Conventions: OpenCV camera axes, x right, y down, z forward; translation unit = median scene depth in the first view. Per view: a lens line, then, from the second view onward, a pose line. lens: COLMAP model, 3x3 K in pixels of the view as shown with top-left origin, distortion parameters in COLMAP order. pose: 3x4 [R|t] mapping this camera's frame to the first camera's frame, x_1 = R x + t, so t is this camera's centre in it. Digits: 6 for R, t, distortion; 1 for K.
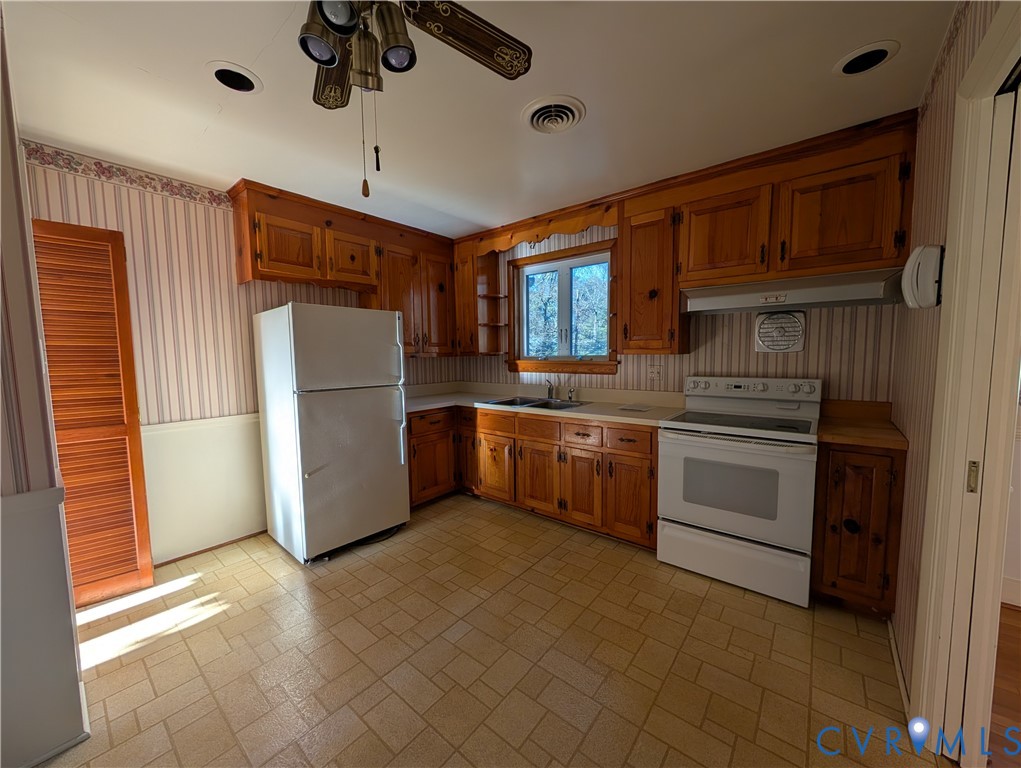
lens RADIAL K [[380.9, 0, 510.5], [0, 380.9, 384.0], [0, 0, 1]] dist [-0.001216, -0.000221]
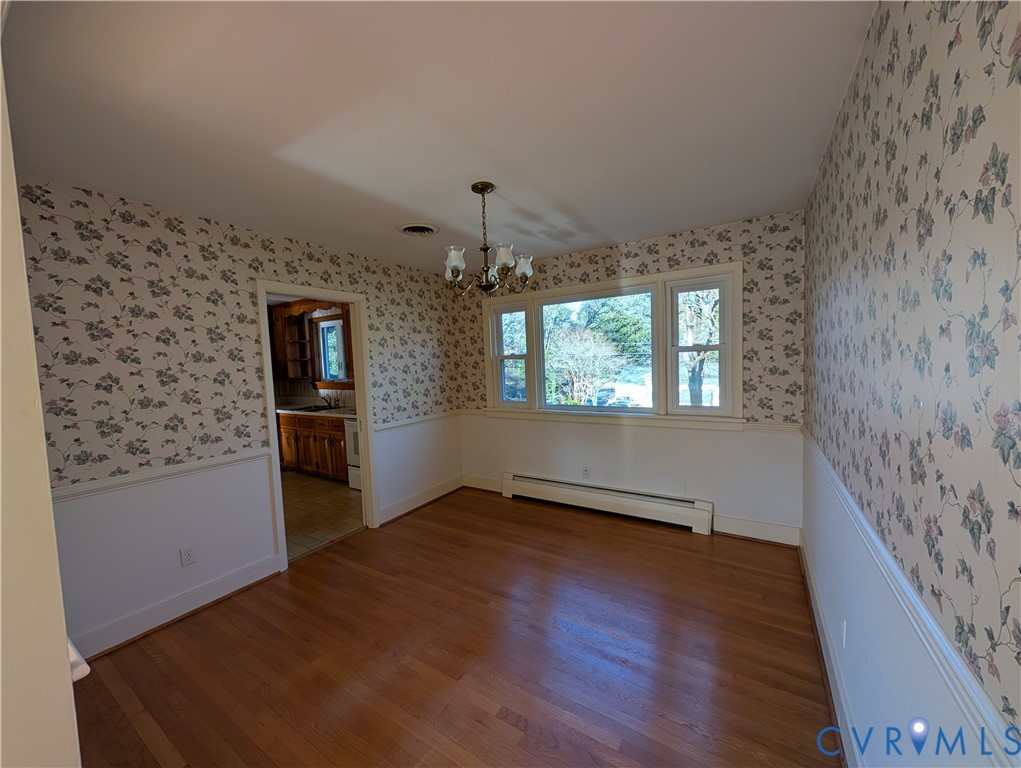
lens RADIAL K [[380.9, 0, 510.5], [0, 380.9, 384.0], [0, 0, 1]] dist [-0.001216, -0.000221]
pose [[0.993306, -0.026213, 0.112500, 0.645503], [0.028848, 0.999345, -0.021859, 0.004126], [-0.111853, 0.024959, 0.993411, -0.657228]]
